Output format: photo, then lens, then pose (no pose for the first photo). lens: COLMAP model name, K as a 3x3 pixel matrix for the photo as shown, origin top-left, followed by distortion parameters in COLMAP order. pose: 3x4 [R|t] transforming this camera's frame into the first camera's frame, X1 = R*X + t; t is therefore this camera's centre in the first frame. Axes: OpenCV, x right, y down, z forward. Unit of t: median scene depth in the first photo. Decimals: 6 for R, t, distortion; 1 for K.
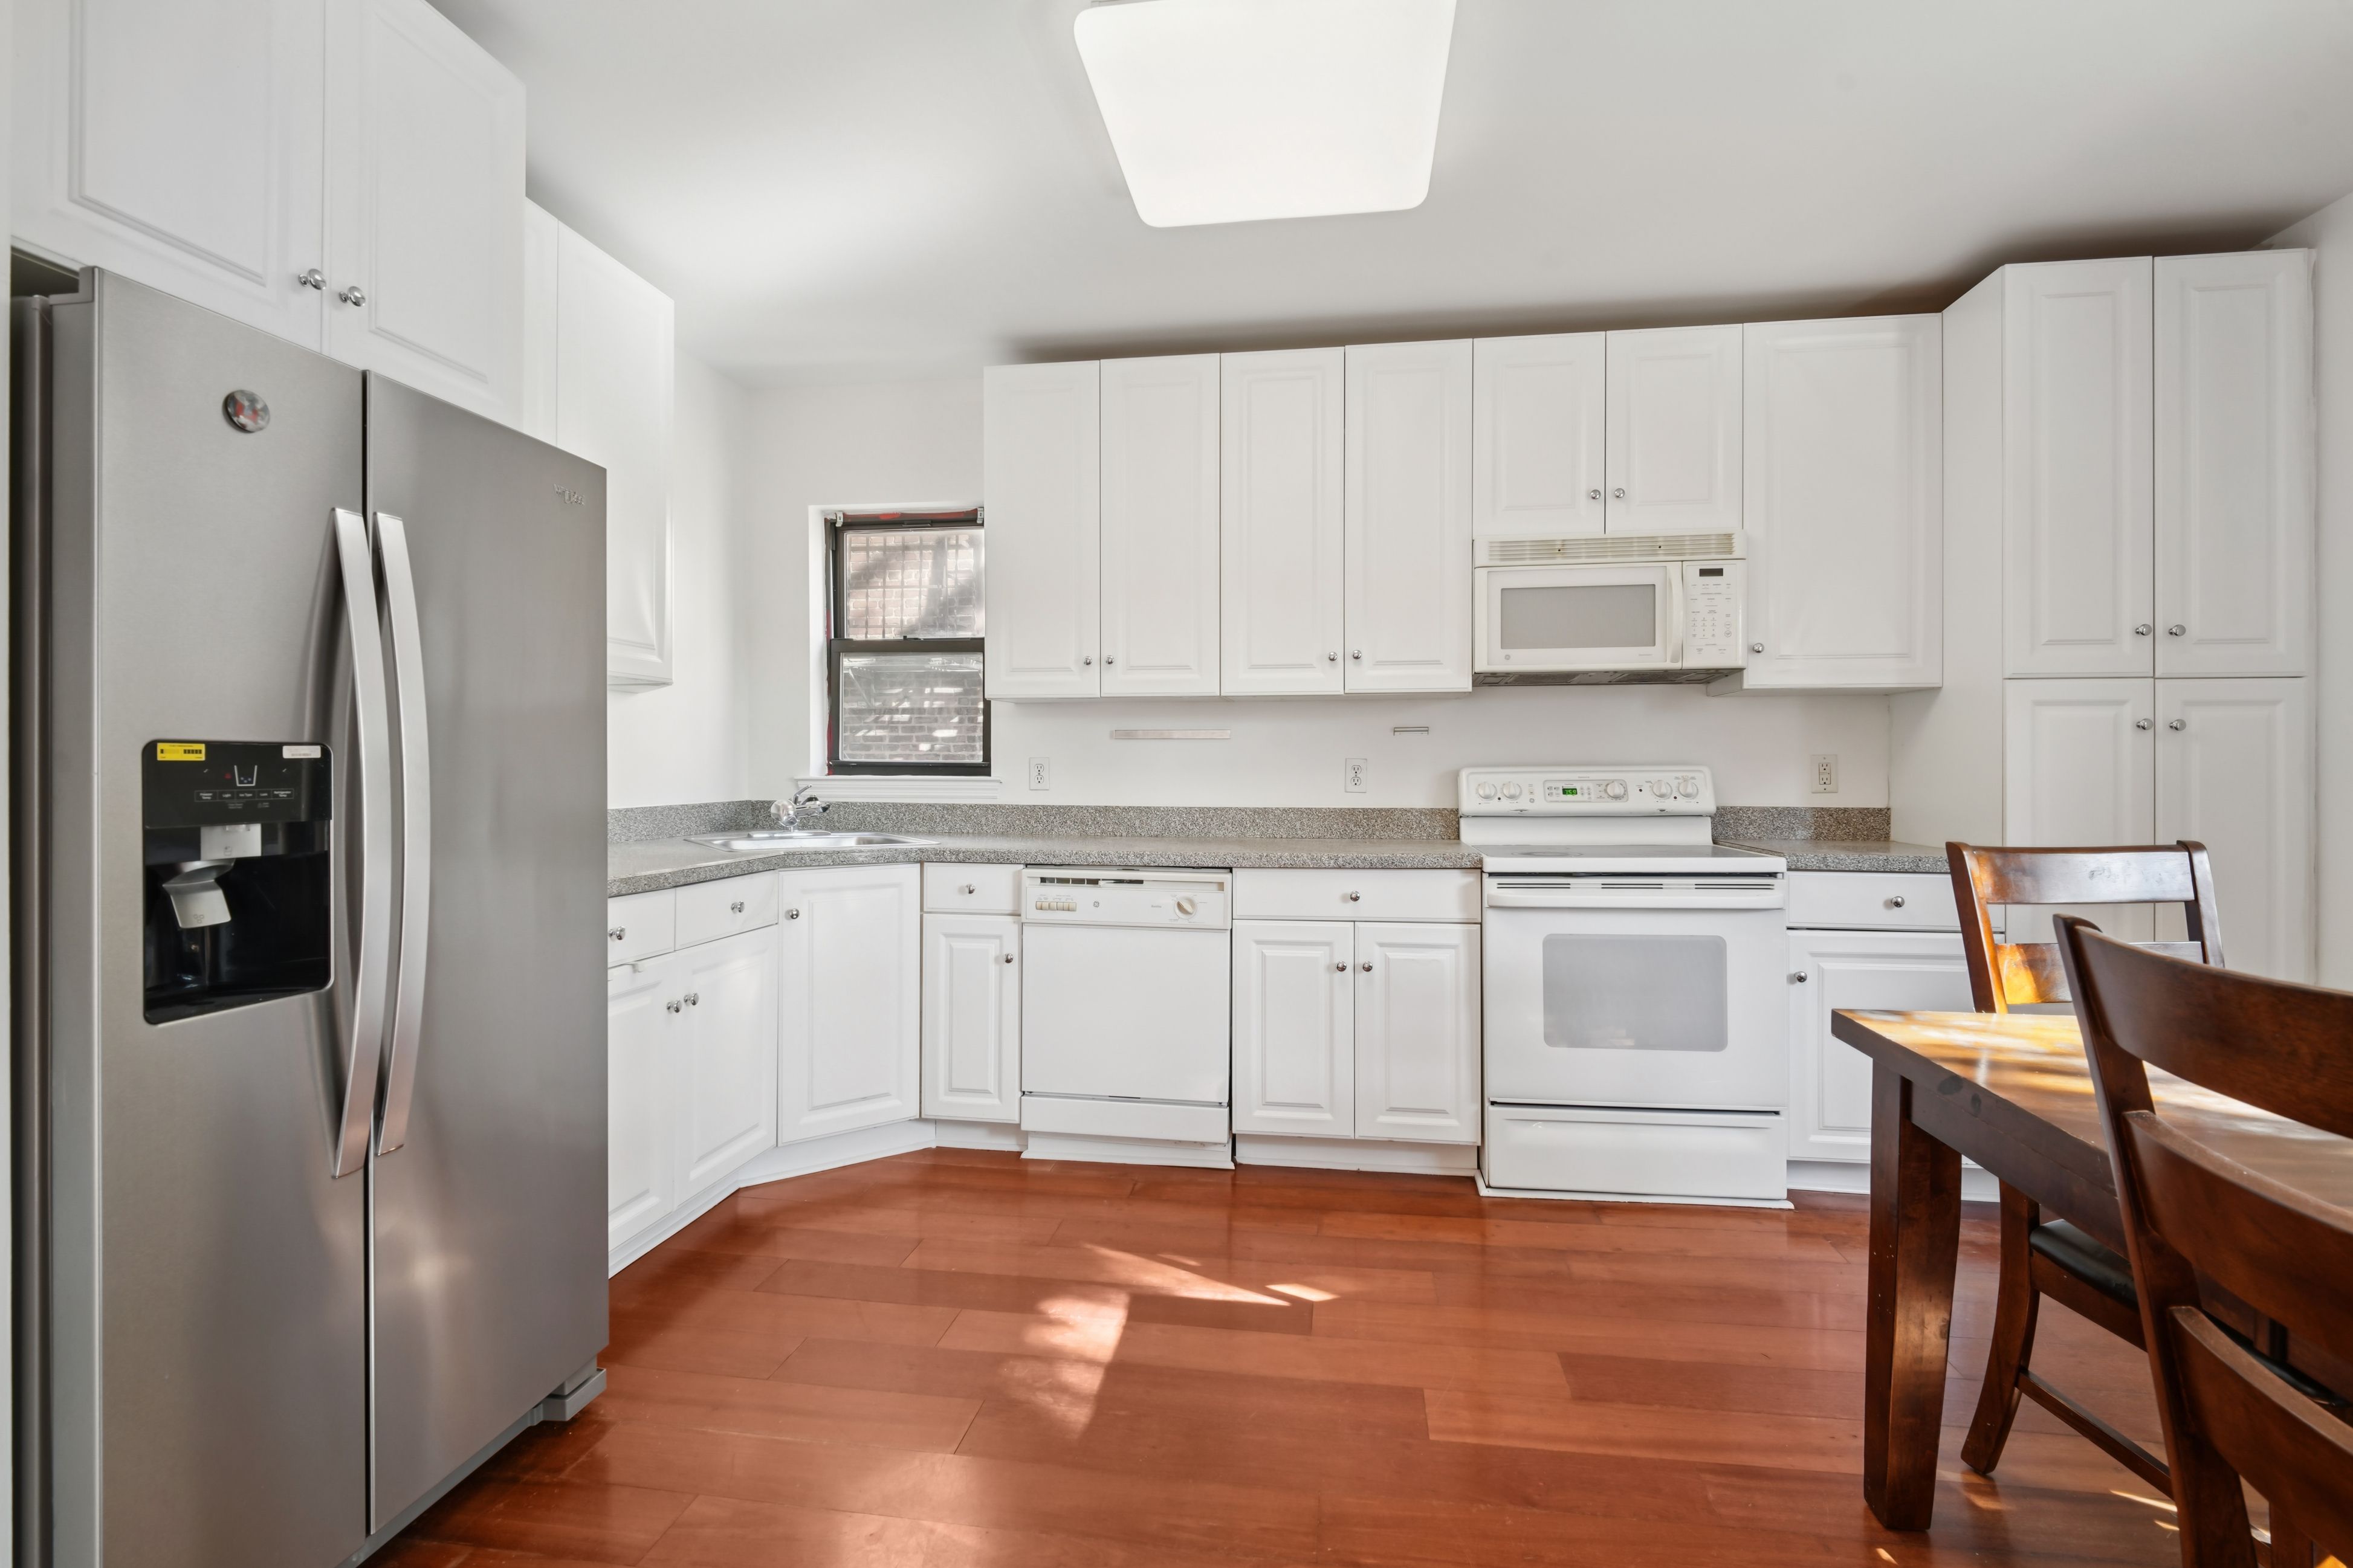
lens RADIAL K [[1099.1, 0, 1179.3], [0, 1099.1, 763.0], [0, 0, 1]] dist [-0.003029, -0.001589]
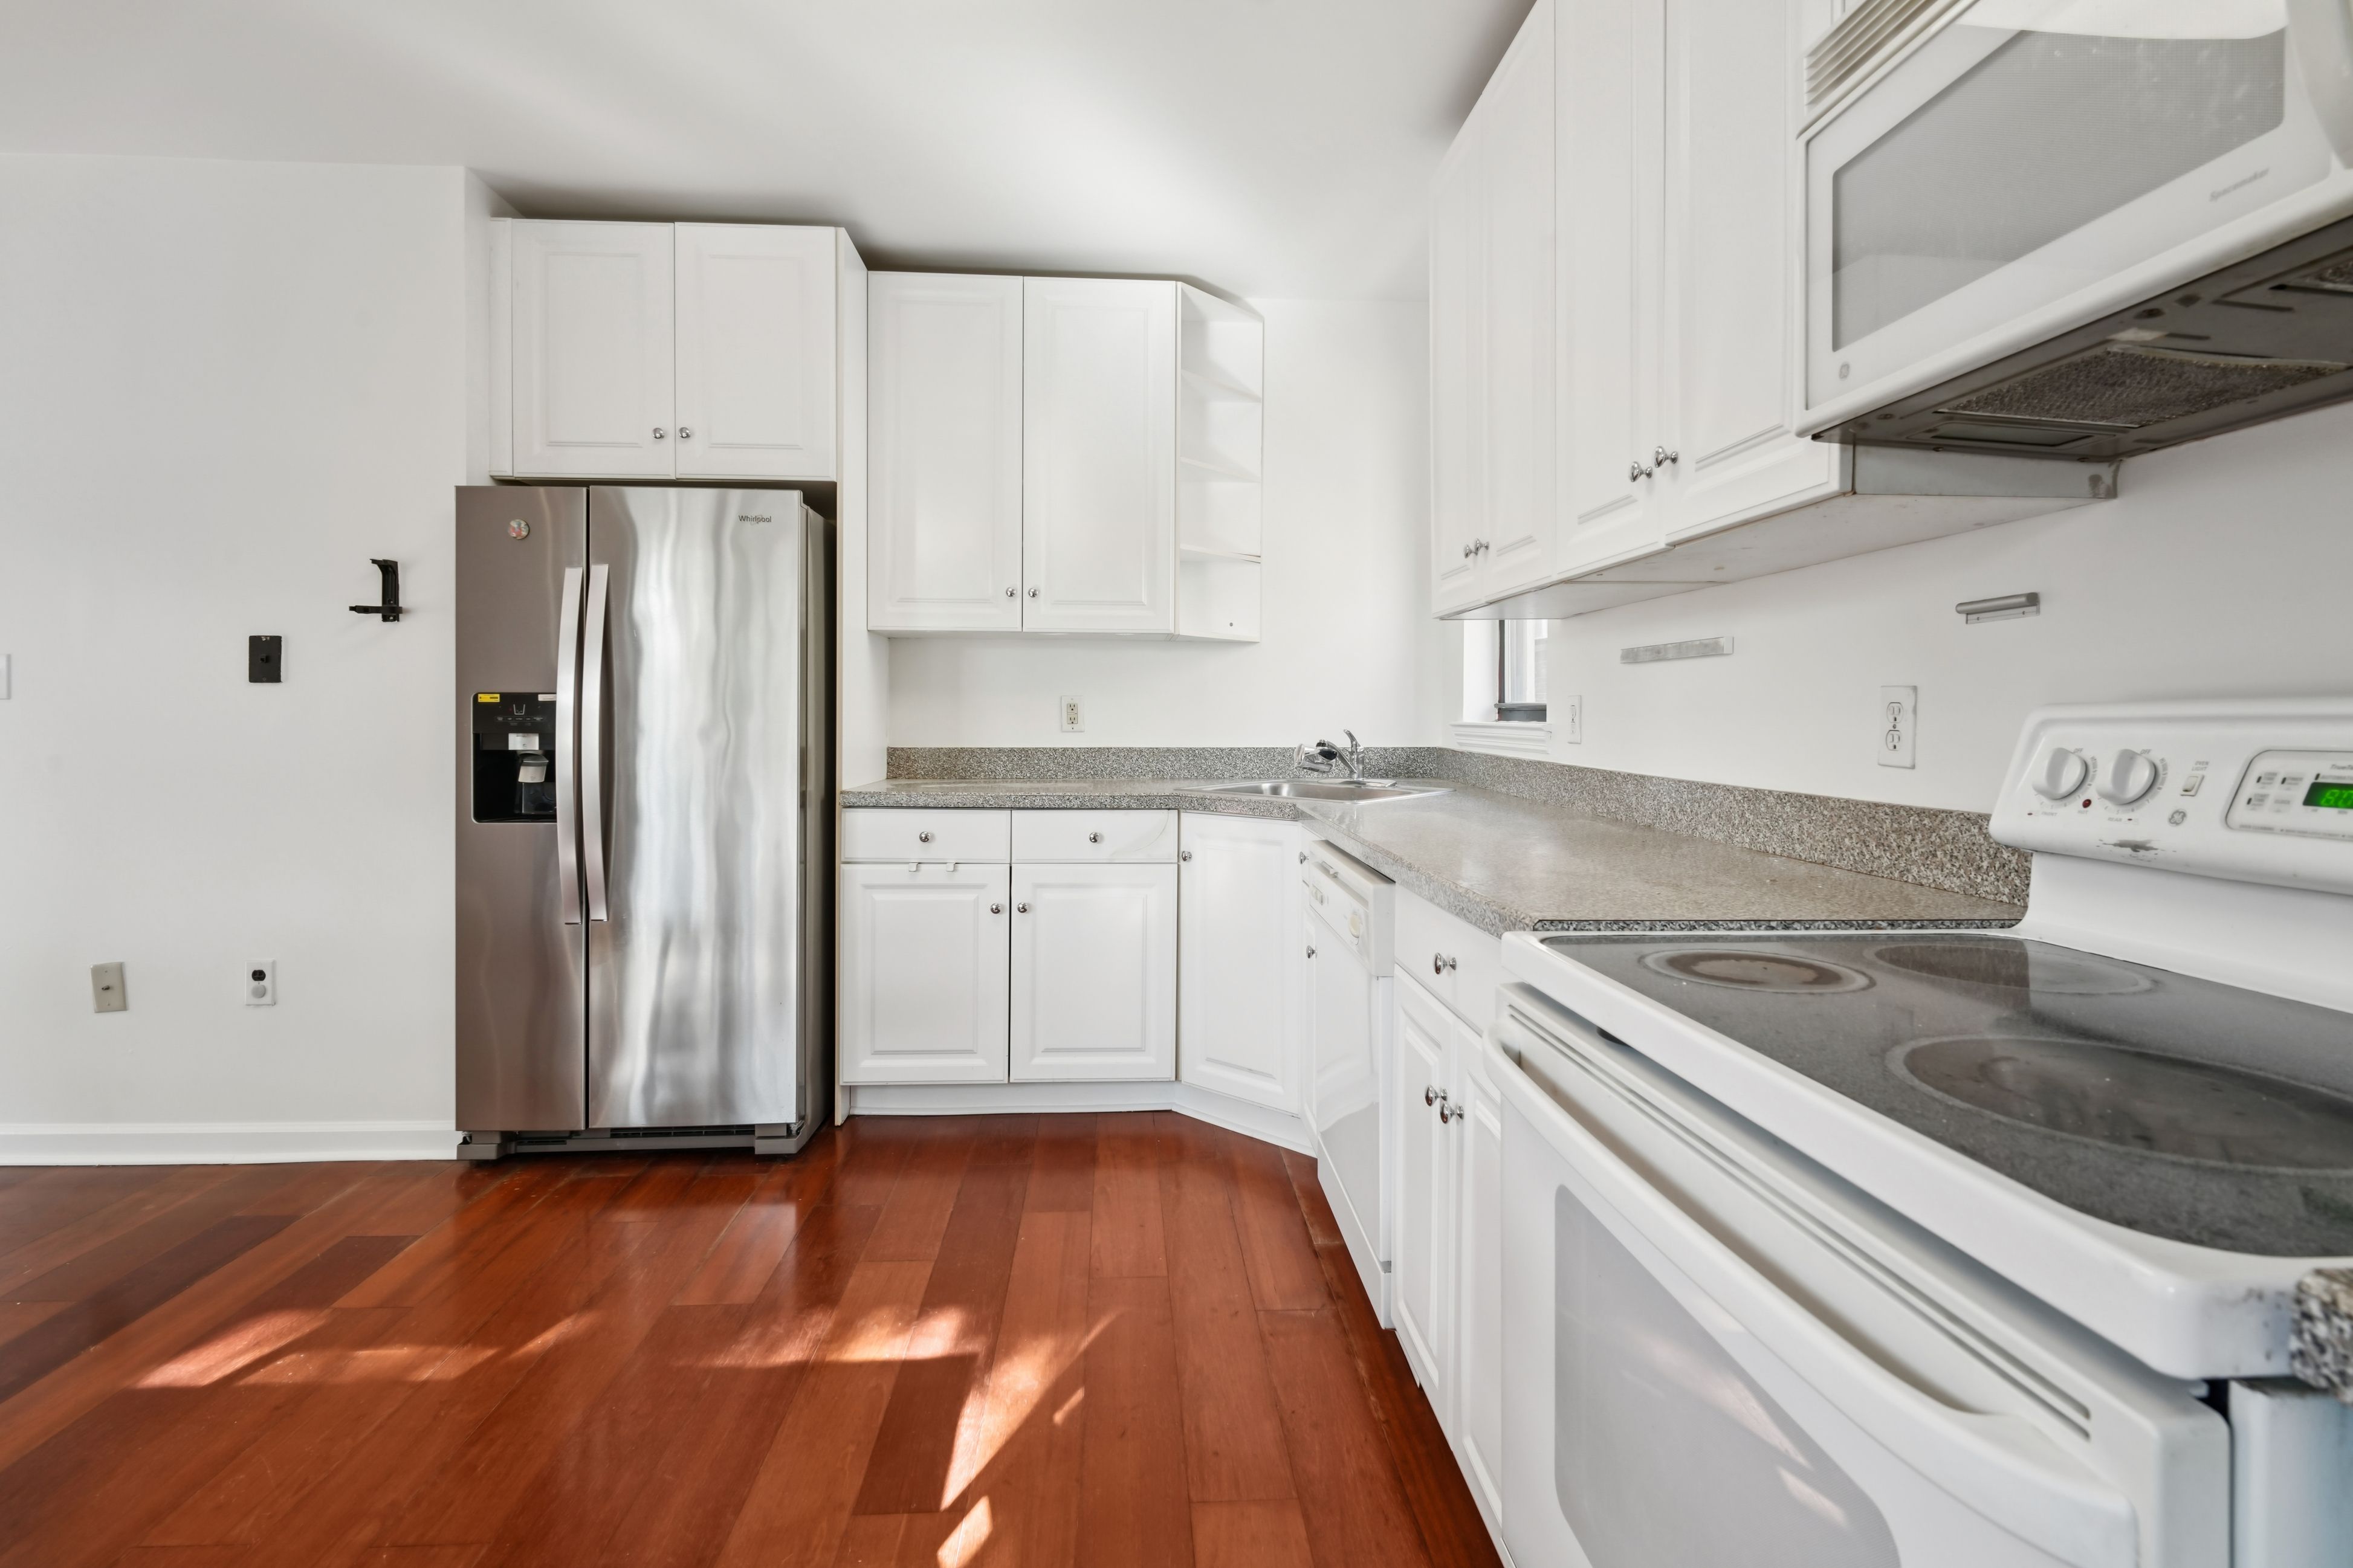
lens RADIAL K [[1099.1, 0, 1194.2], [0, 1099.1, 718.9], [0, 0, 1]] dist [-0.003029, -0.001589]
pose [[0.218490, 0.004178, -0.975830, 0.596799], [-0.001133, 0.999991, 0.004027, 0.008248], [0.975839, 0.000226, 0.218493, 0.751471]]
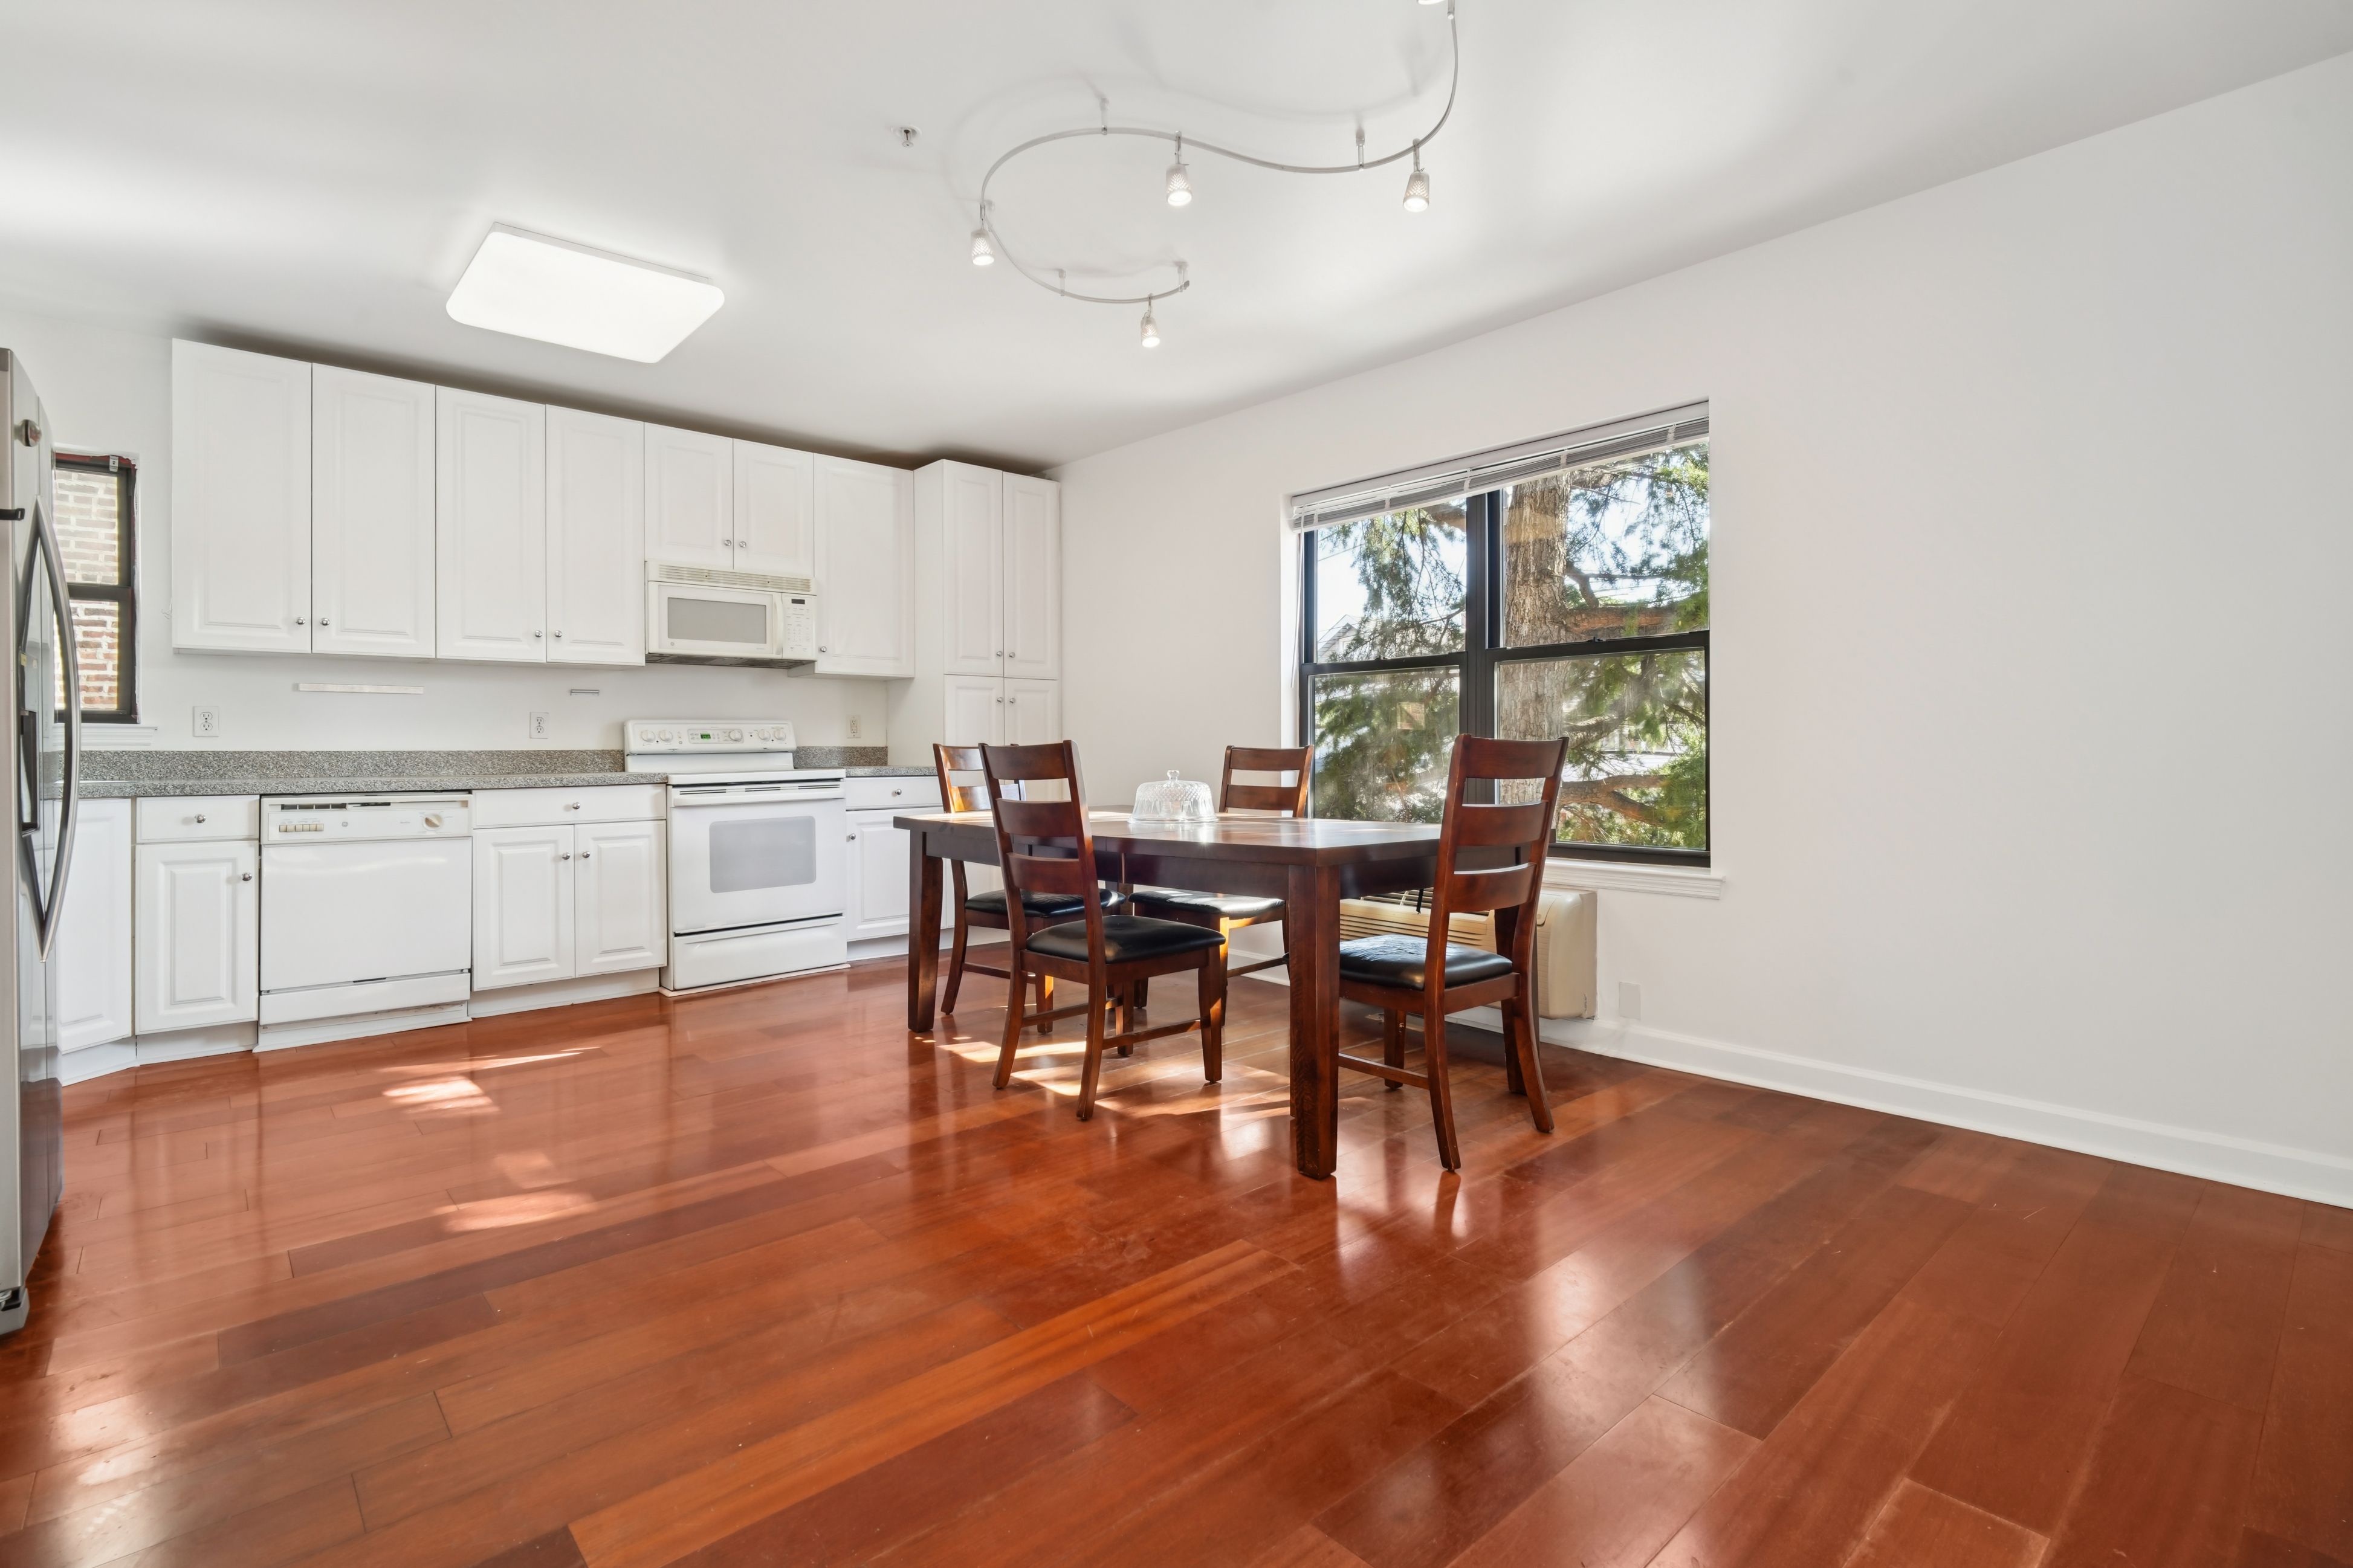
lens RADIAL K [[1099.1, 0, 1182.9], [0, 1099.1, 745.1], [0, 0, 1]] dist [-0.003029, -0.001589]
pose [[0.632794, -0.001712, 0.774318, -0.425403], [0.005350, 0.999983, -0.002162, 0.048249], [-0.774302, 0.005511, 0.632792, -0.486165]]
